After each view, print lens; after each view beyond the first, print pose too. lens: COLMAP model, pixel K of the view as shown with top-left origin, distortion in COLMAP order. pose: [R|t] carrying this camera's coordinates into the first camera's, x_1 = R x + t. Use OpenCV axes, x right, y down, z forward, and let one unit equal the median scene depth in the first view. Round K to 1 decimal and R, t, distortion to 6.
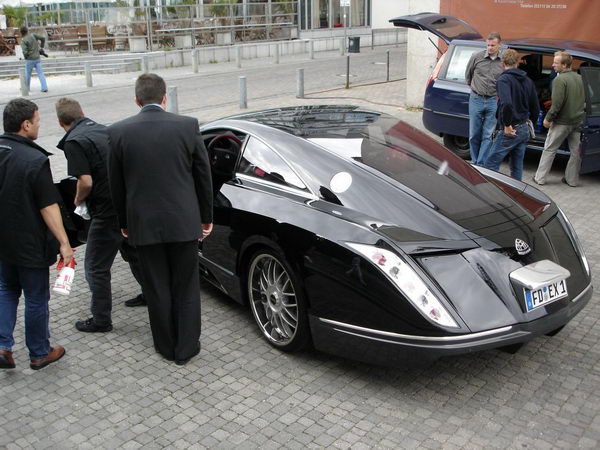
lens RADIAL K [[693.4, 0, 326.3], [0, 693.4, 223.6], [0, 0, 1]] dist [-0.036563, -0.267253]
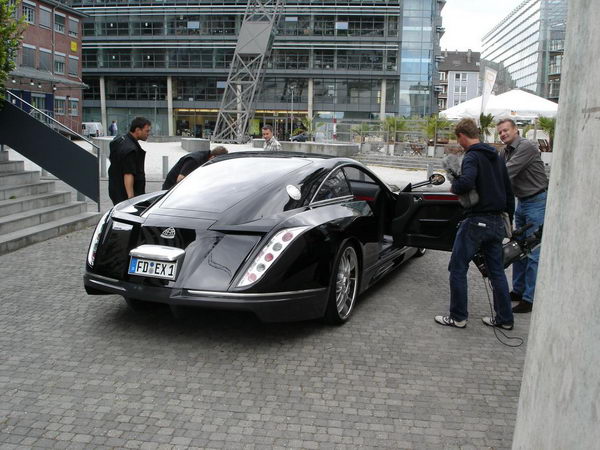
lens RADIAL K [[693.4, 0, 326.3], [0, 693.4, 223.6], [0, 0, 1]] dist [-0.036563, -0.267253]
pose [[0.550052, 0.134285, -0.824264, 0.293843], [-0.292133, 0.955571, -0.039271, -0.003752], [0.782369, 0.262396, 0.564843, 0.099460]]
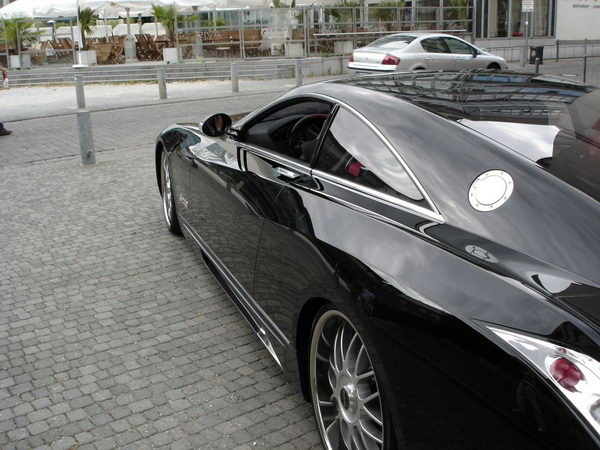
lens RADIAL K [[723.4, 0, 355.6], [0, 723.4, 225.0], [0, 0, 1]] dist [-0.215250, 0.042970]
pose [[0.978660, 0.048433, -0.199699, 0.006487], [-0.056015, 0.997901, -0.032492, -0.002513], [0.197706, 0.042985, 0.979318, 0.100580]]
